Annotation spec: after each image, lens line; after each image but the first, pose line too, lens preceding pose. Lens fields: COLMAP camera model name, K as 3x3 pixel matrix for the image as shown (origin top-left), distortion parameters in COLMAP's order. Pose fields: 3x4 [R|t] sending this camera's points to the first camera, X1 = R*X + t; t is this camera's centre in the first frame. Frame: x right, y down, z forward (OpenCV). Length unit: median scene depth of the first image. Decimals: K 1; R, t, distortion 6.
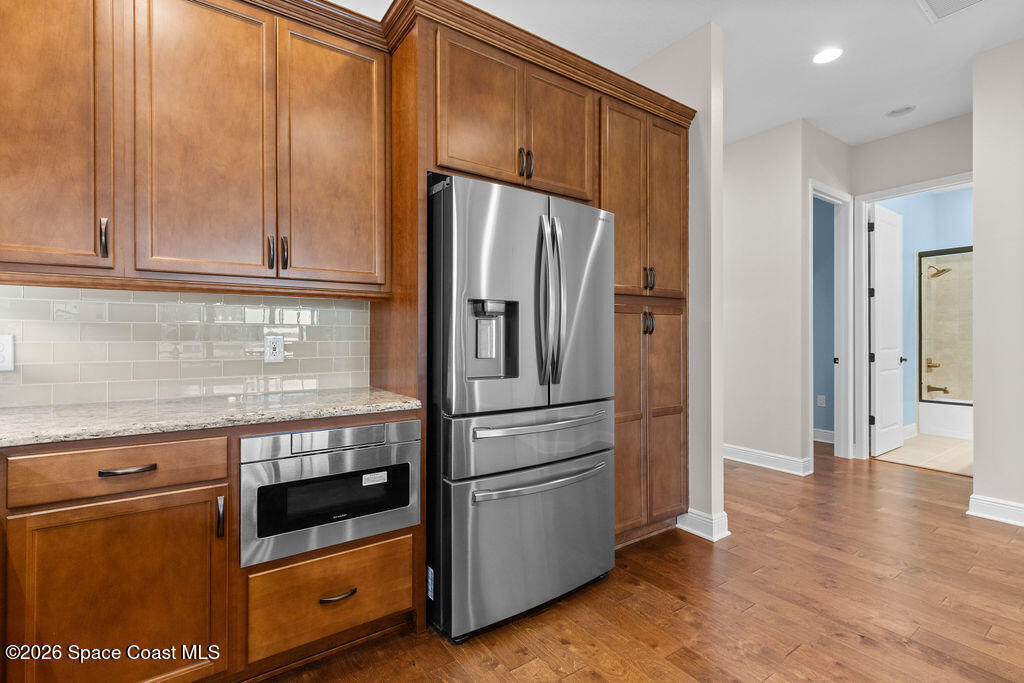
lens RADIAL K [[469.5, 0, 510.7], [0, 469.5, 337.6], [0, 0, 1]] dist [0.002747, 0.000272]
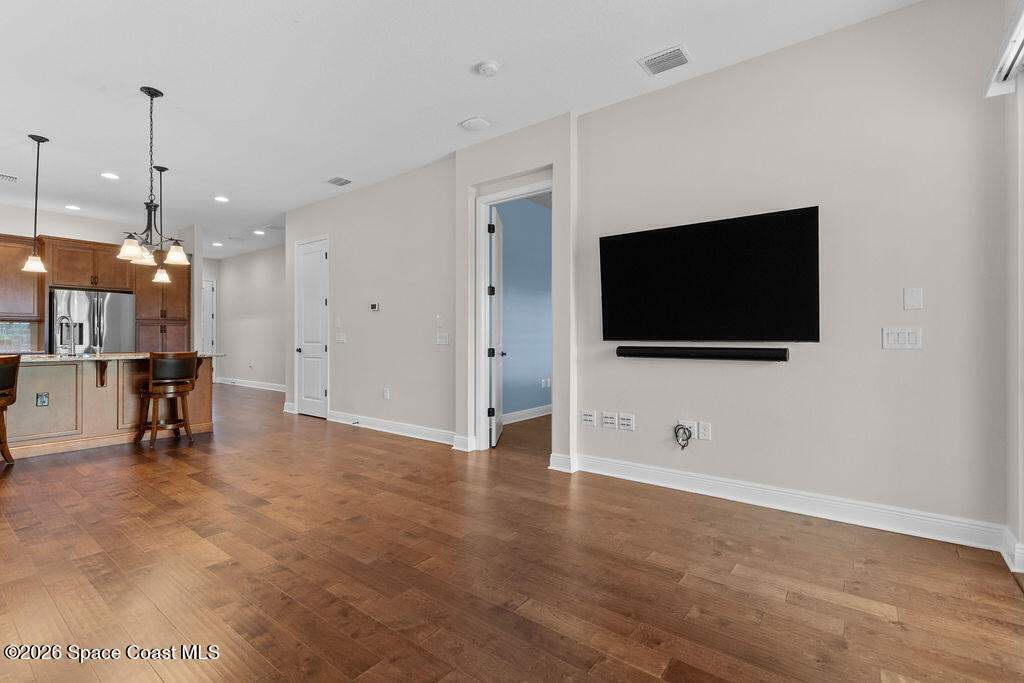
lens RADIAL K [[464.2, 0, 508.3], [0, 464.2, 336.3], [0, 0, 1]] dist [0.004279, 0.000076]
pose [[0.952990, 0.001601, 0.302998, 1.712526], [0.000184, 0.999983, -0.005861, 0.037075], [-0.303002, 0.005641, 0.952973, -2.822045]]
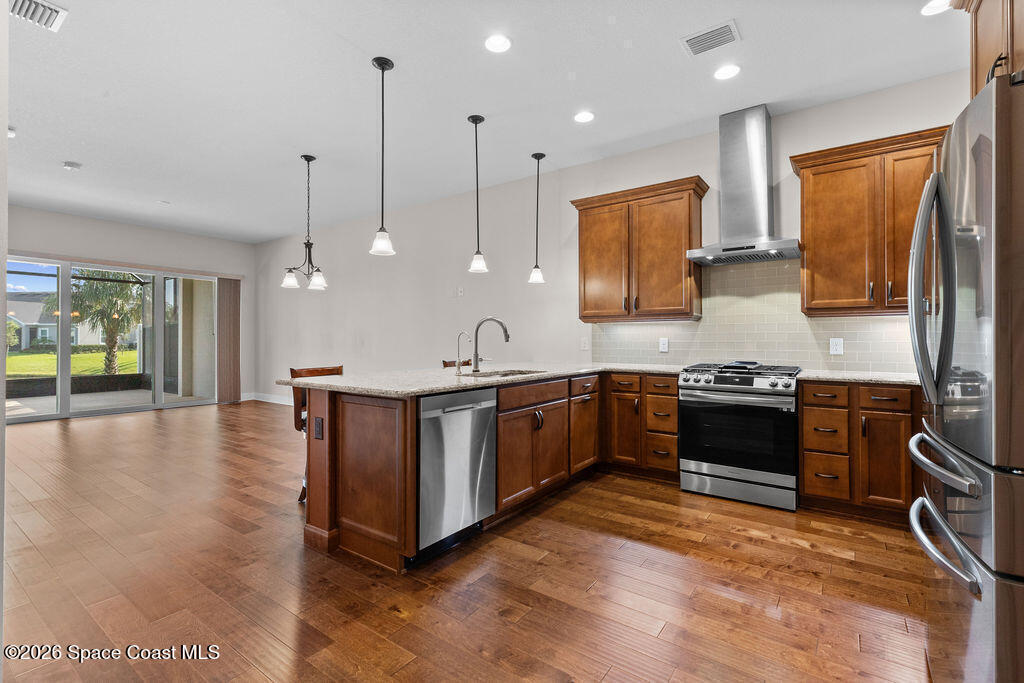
lens RADIAL K [[459.2, 0, 510.6], [0, 459.2, 337.9], [0, 0, 1]] dist [0.000071, -0.000249]
pose [[-0.942835, -0.002974, -0.333247, 0.859693], [-0.002673, 0.999996, -0.001361, 0.000505], [0.333250, -0.000393, -0.942839, 1.311775]]
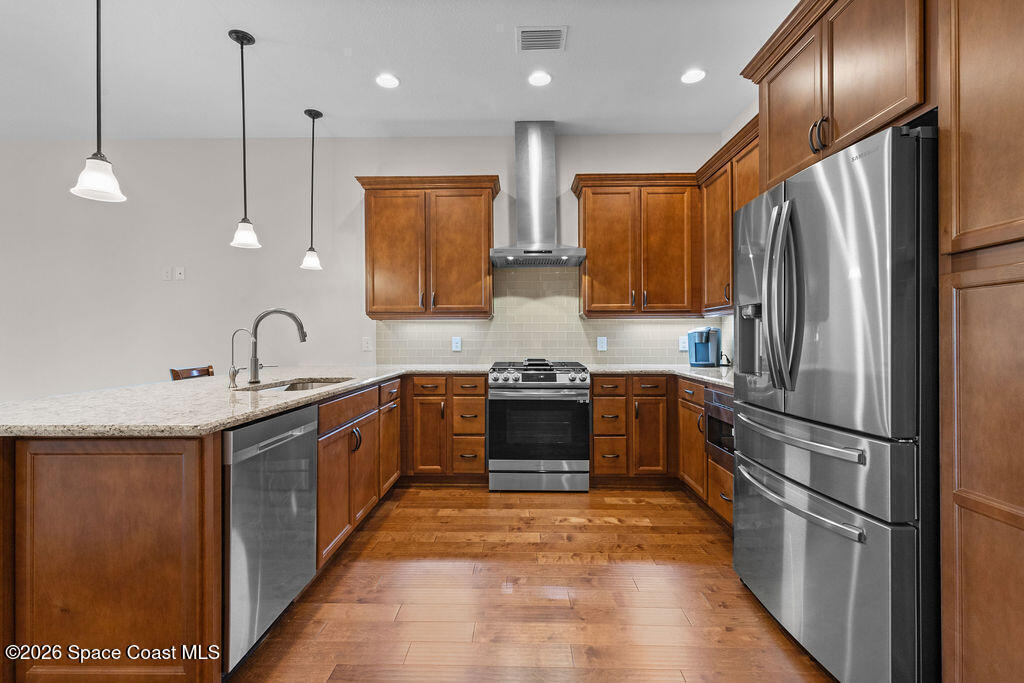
lens RADIAL K [[458.0, 0, 509.7], [0, 458.0, 338.5], [0, 0, 1]] dist [0.001561, -0.000135]
pose [[-0.586259, -0.000241, -0.810124, 0.996488], [-0.000999, 0.999999, 0.000425, 0.002535], [0.810123, 0.001058, -0.586259, 0.978565]]
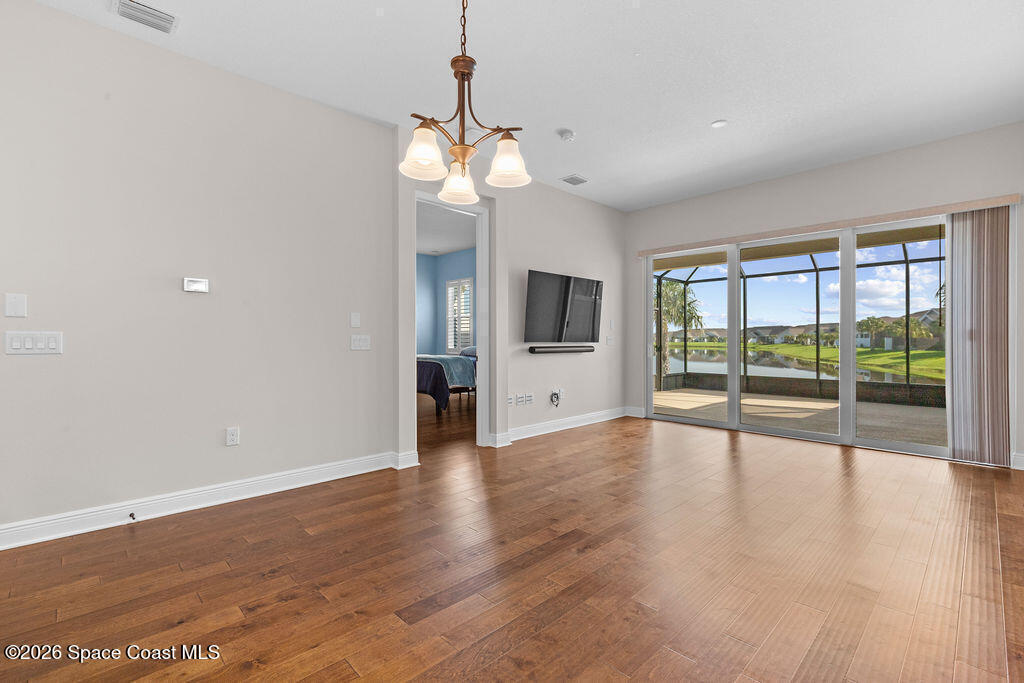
lens RADIAL K [[458.8, 0, 510.9], [0, 458.8, 340.8], [0, 0, 1]] dist [0.003338, 0.000213]
pose [[-0.162179, -0.002438, 0.986758, 0.272545], [0.003169, 0.999991, 0.002991, 0.027254], [-0.986756, 0.003612, -0.162170, -0.886263]]
